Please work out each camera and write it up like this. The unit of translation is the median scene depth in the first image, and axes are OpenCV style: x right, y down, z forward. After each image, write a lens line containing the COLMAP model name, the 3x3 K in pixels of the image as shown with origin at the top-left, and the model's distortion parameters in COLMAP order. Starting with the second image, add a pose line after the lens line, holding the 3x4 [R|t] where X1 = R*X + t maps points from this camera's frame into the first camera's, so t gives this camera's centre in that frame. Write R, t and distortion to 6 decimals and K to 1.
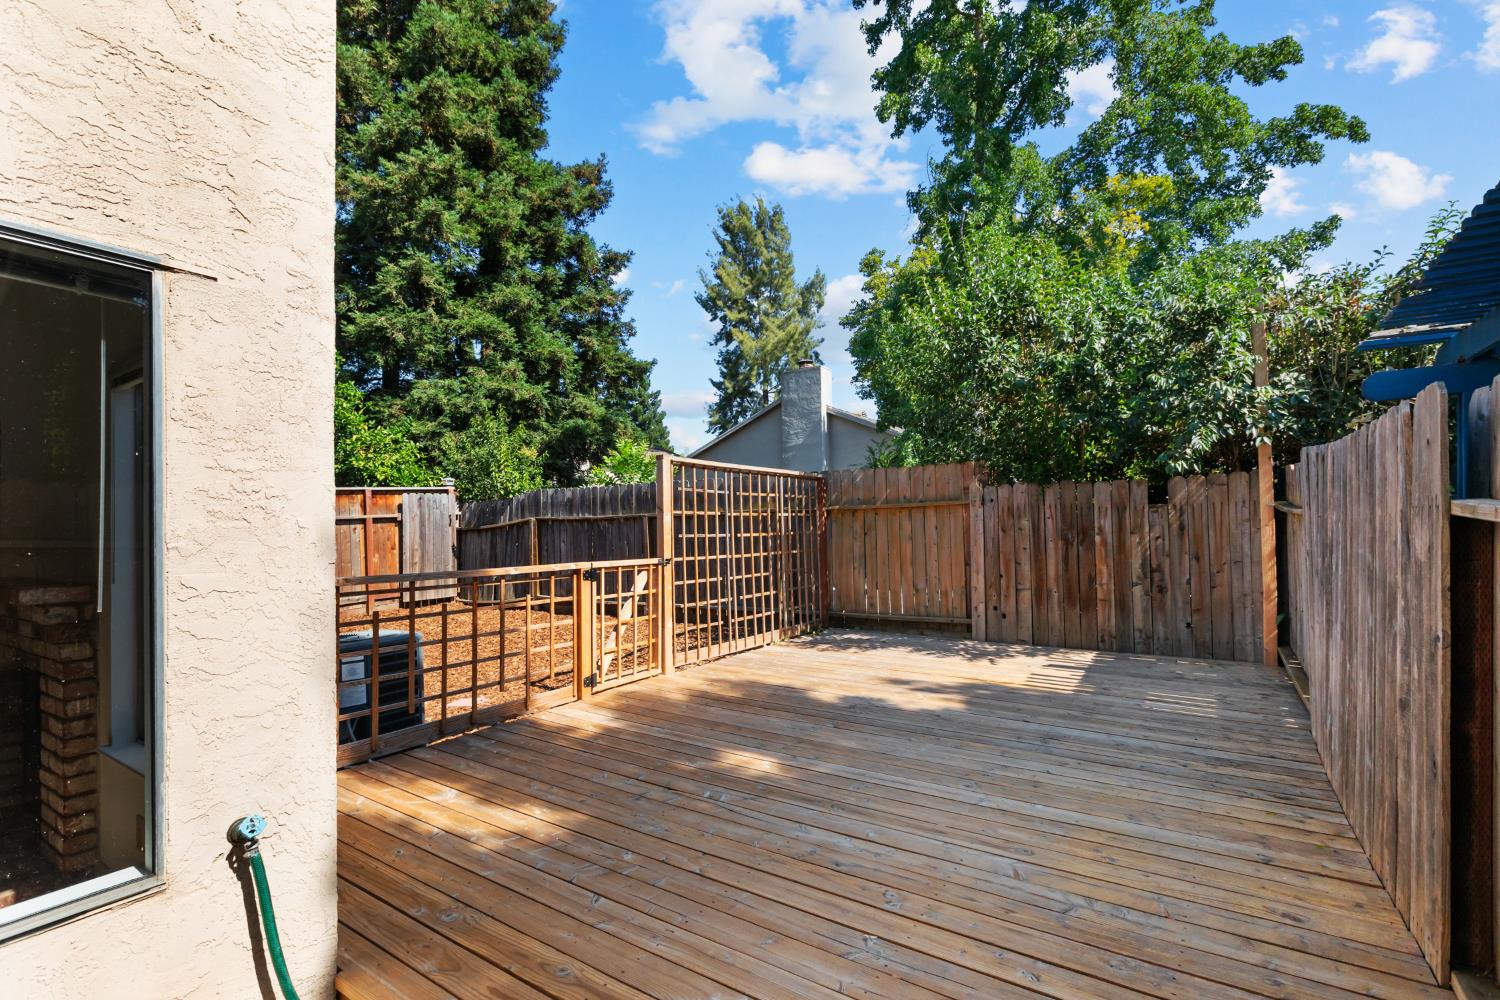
lens RADIAL K [[684.9, 0, 735.4], [0, 684.9, 526.1], [0, 0, 1]] dist [0.001233, -0.000616]
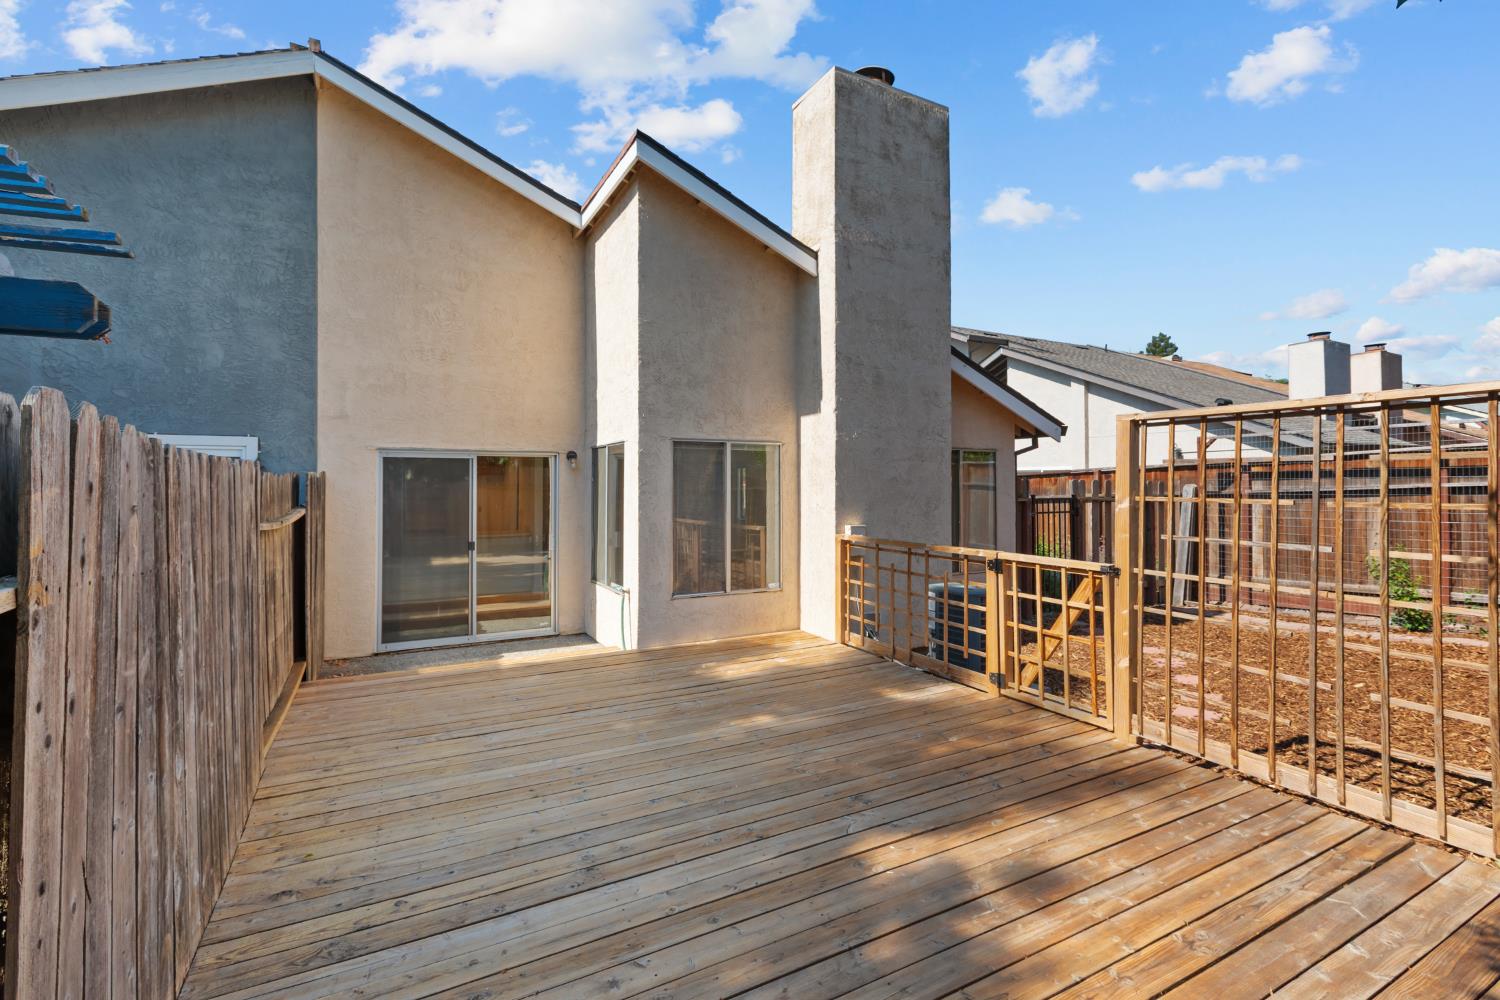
lens RADIAL K [[684.9, 0, 748.6], [0, 684.9, 489.7], [0, 0, 1]] dist [0.001233, -0.000616]
pose [[-0.443310, 0.020576, -0.896132, 0.752177], [0.004575, 0.999775, 0.020692, -0.051424], [0.896357, 0.005073, -0.443305, 1.090025]]
